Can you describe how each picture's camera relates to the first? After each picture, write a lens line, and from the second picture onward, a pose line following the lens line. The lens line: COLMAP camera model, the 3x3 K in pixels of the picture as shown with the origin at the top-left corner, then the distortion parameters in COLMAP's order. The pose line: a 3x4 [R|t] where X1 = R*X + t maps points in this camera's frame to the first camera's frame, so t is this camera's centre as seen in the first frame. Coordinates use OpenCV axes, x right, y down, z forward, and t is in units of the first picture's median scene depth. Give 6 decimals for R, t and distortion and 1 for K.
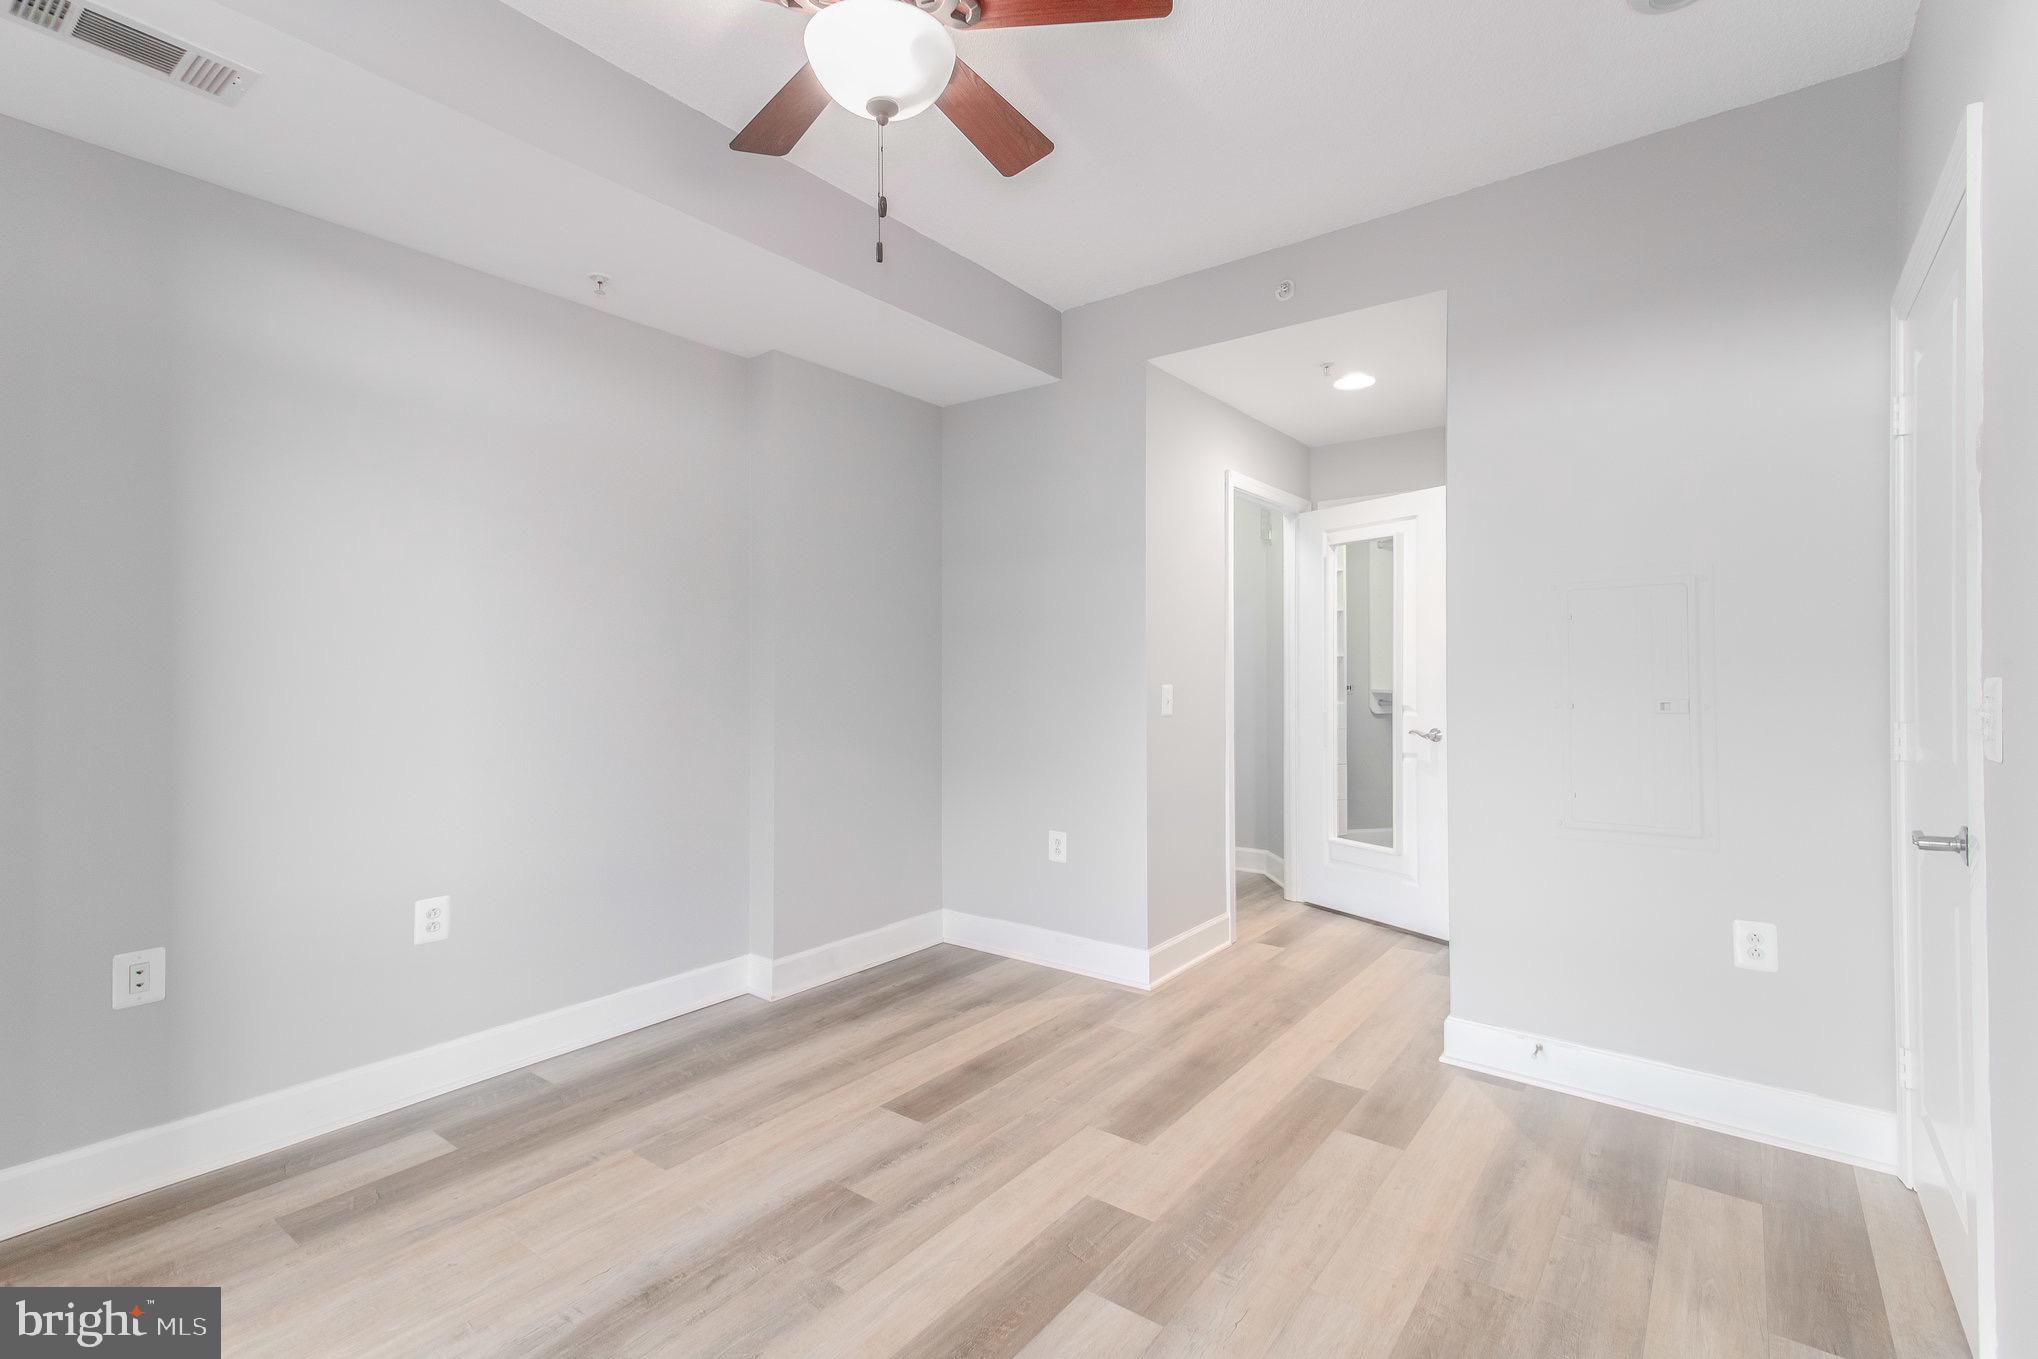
lens RADIAL K [[933.4, 0, 1042.1], [0, 933.4, 671.4], [0, 0, 1]] dist [0.027418, -0.009944]
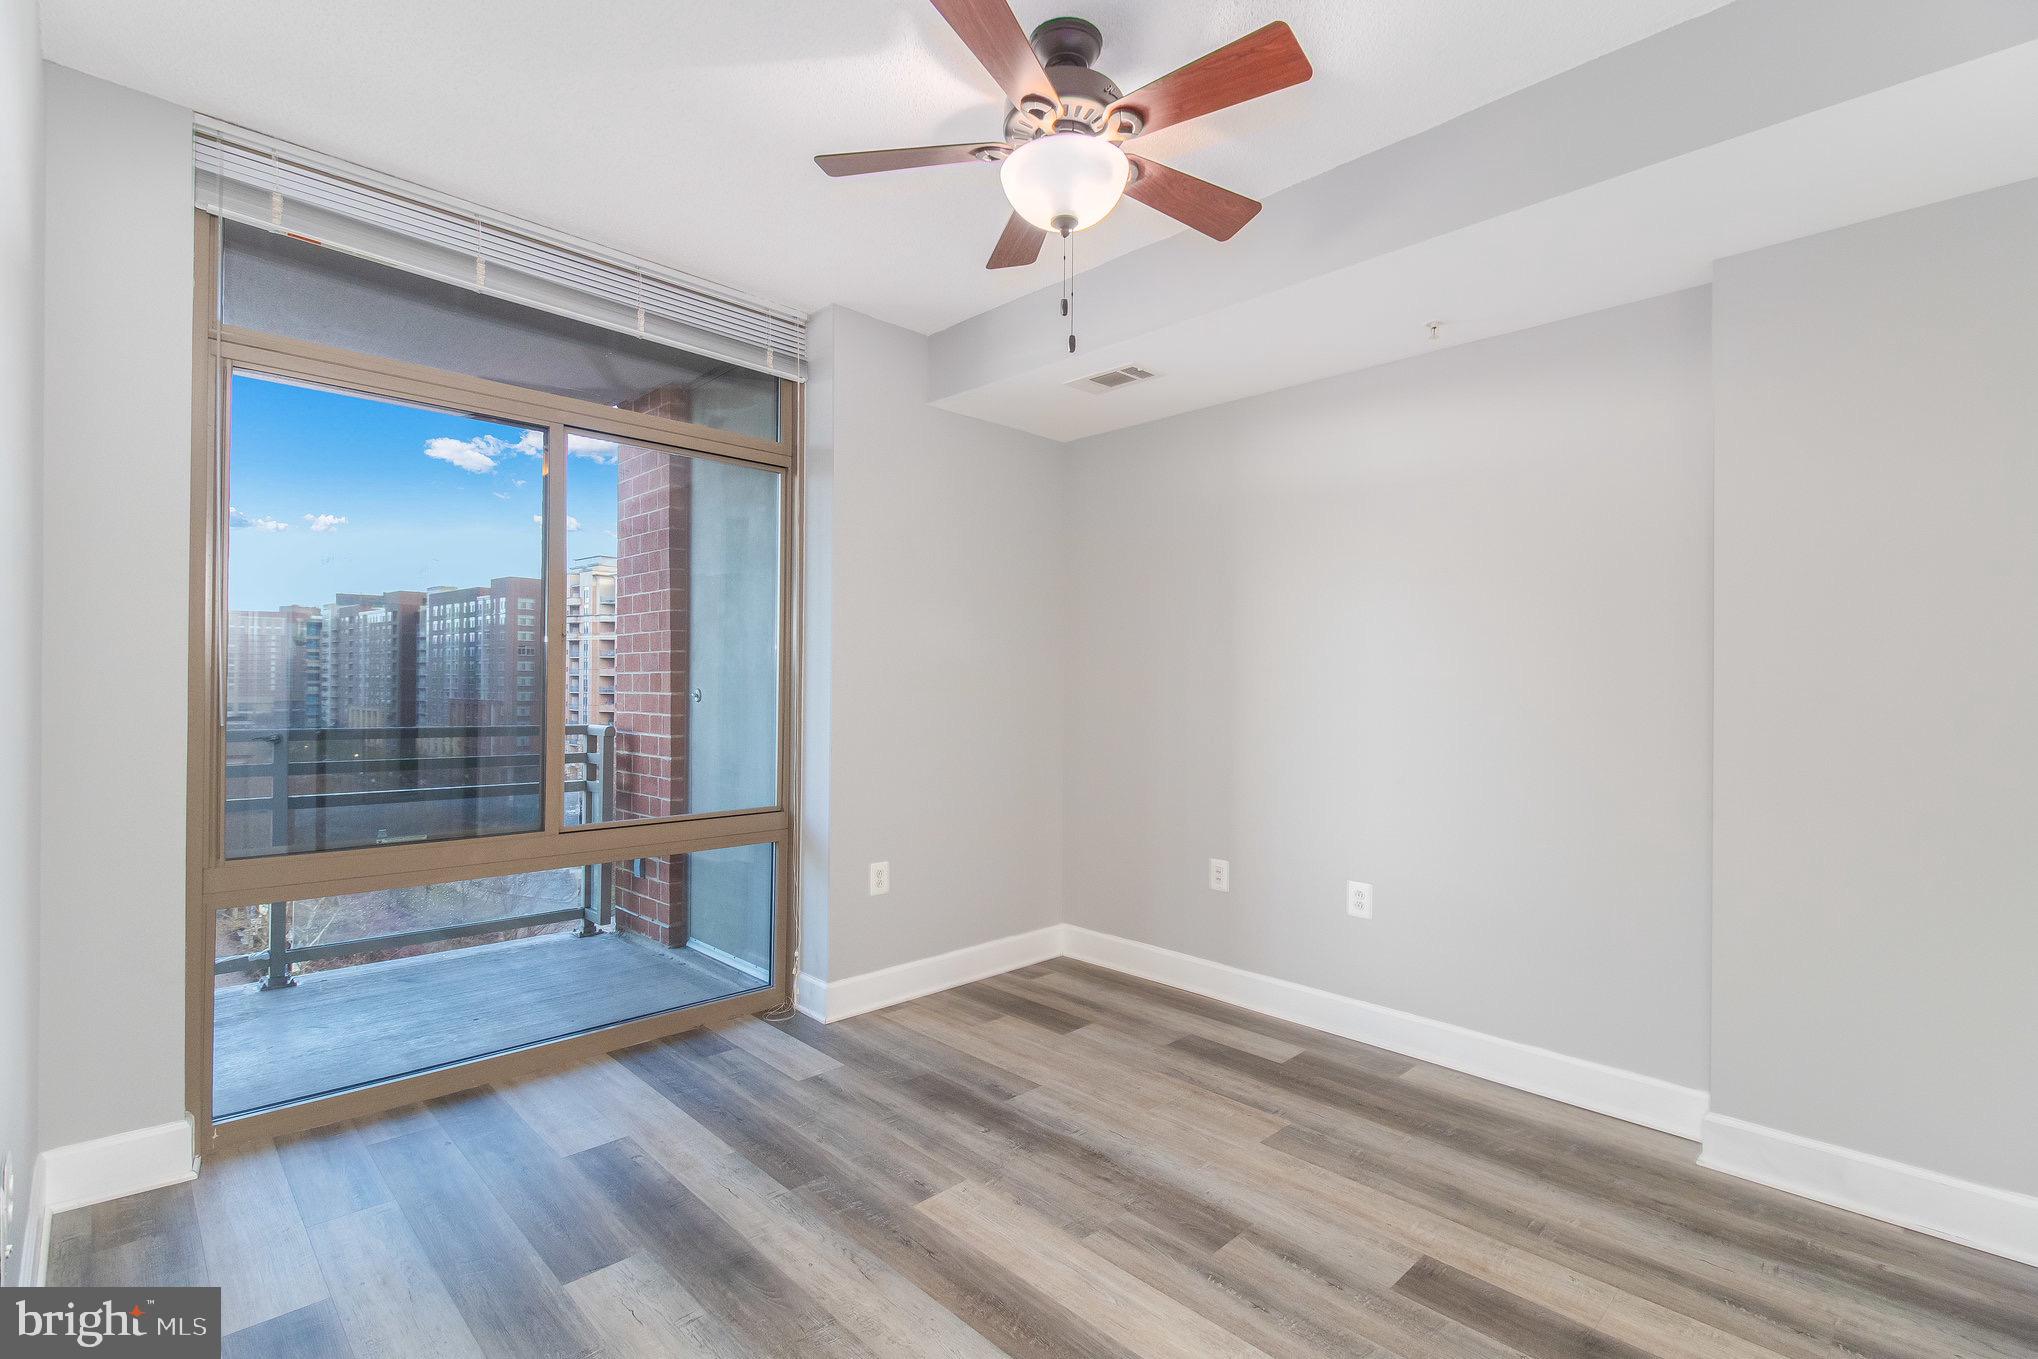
lens RADIAL K [[933.4, 0, 1023.2], [0, 933.4, 687.7], [0, 0, 1]] dist [0.027418, -0.009944]
pose [[-0.160658, 0.006653, -0.986988, 0.708308], [-0.004423, 0.999962, 0.007461, -0.026742], [0.987000, 0.005564, -0.160622, 0.827432]]
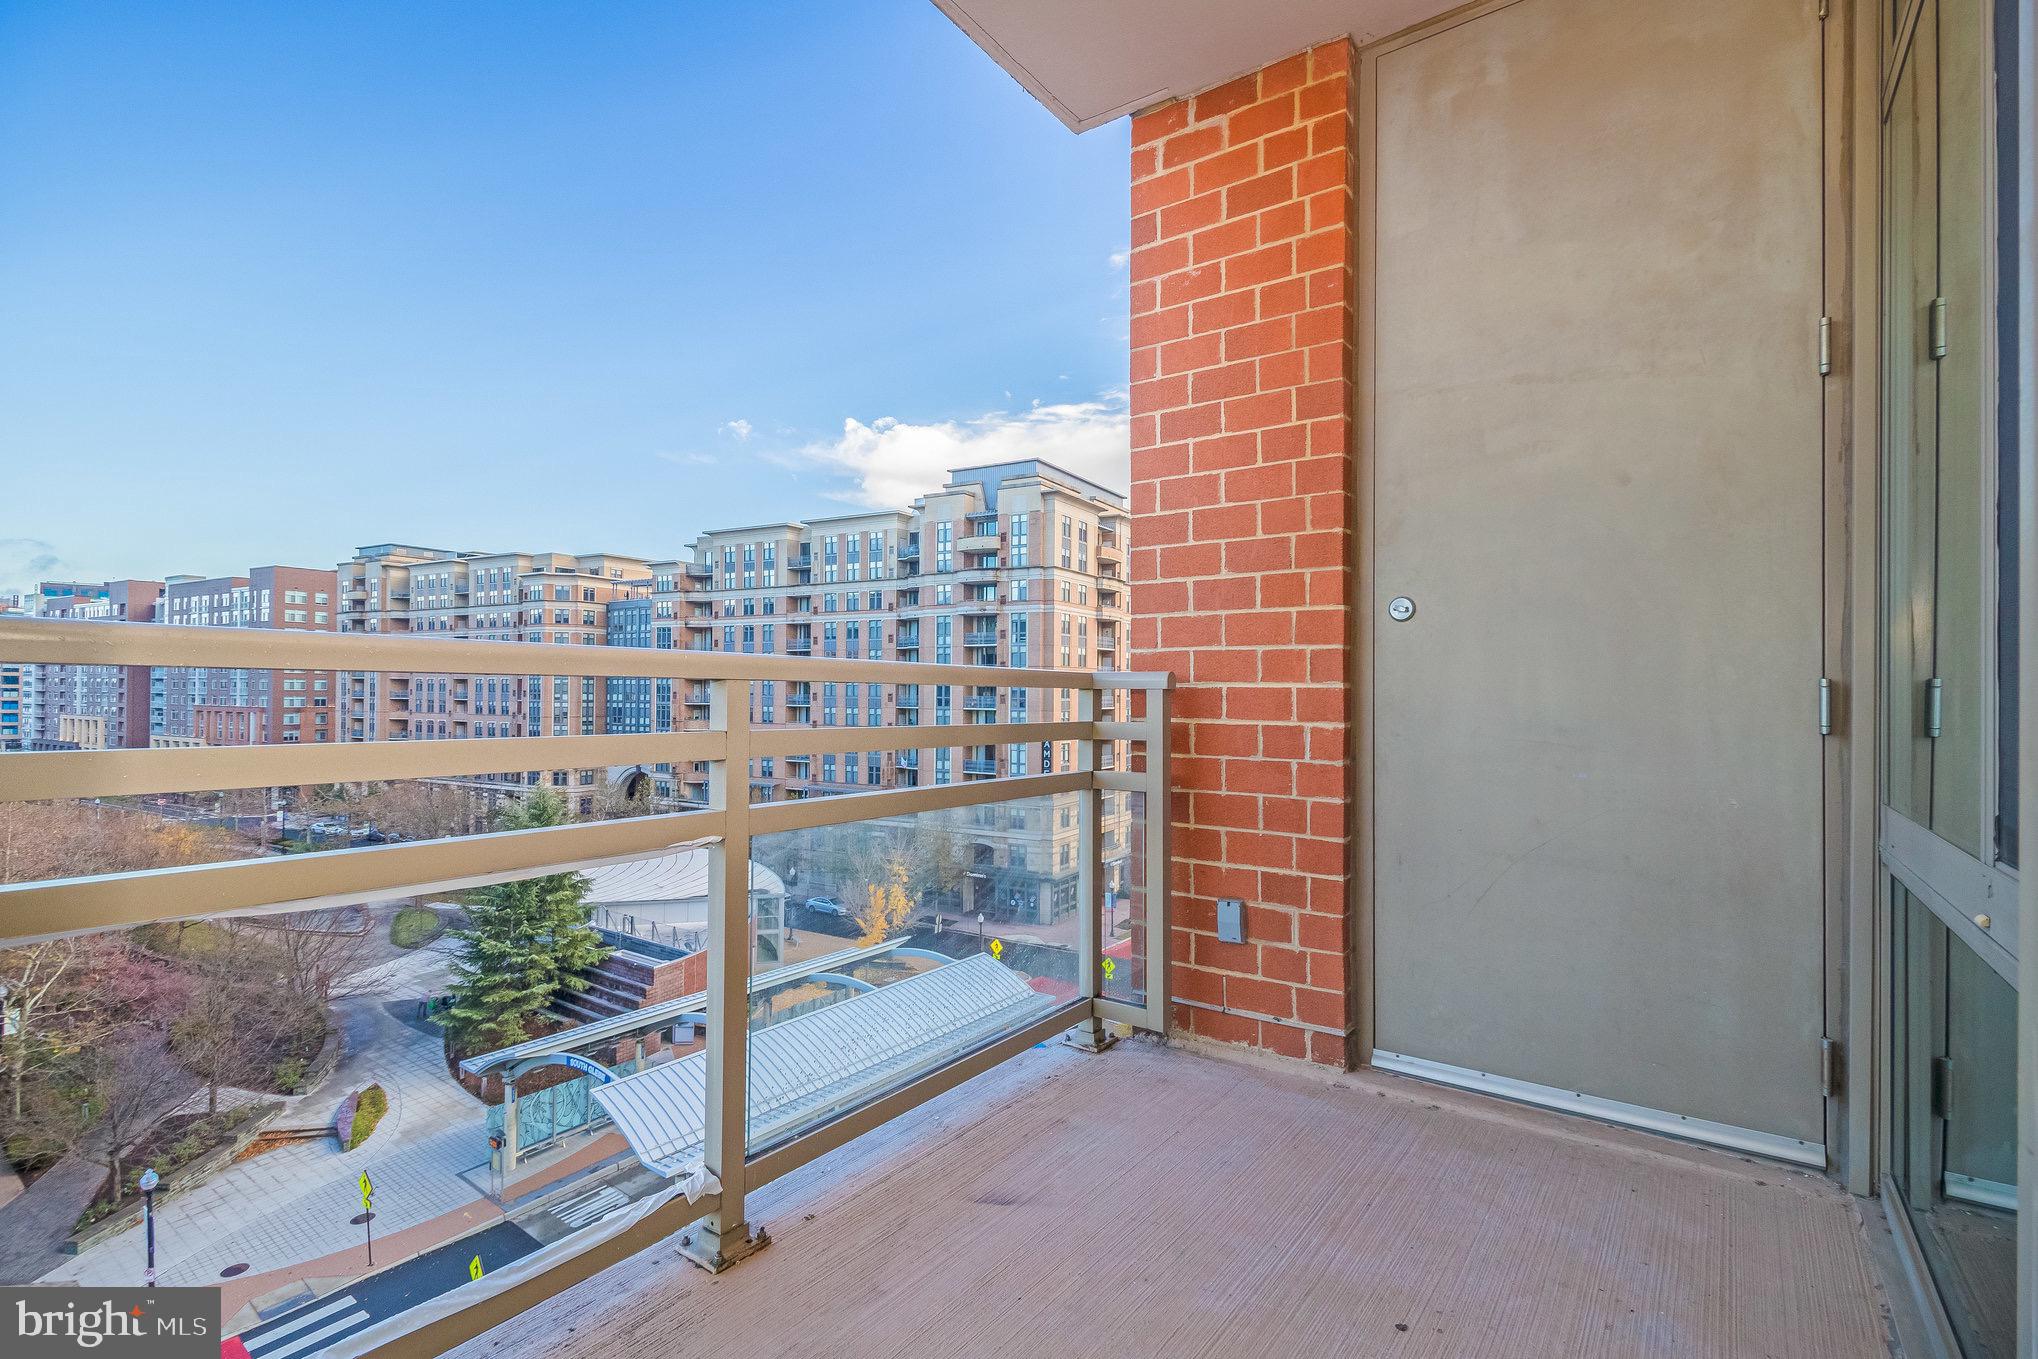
lens RADIAL K [[933.4, 0, 1020.5], [0, 933.4, 680.9], [0, 0, 1]] dist [0.027418, -0.009944]
pose [[0.016496, -0.006909, -0.999840, 0.032722], [-0.004340, 0.999966, -0.006982, 0.082527], [0.999855, 0.004454, 0.016465, -0.506456]]
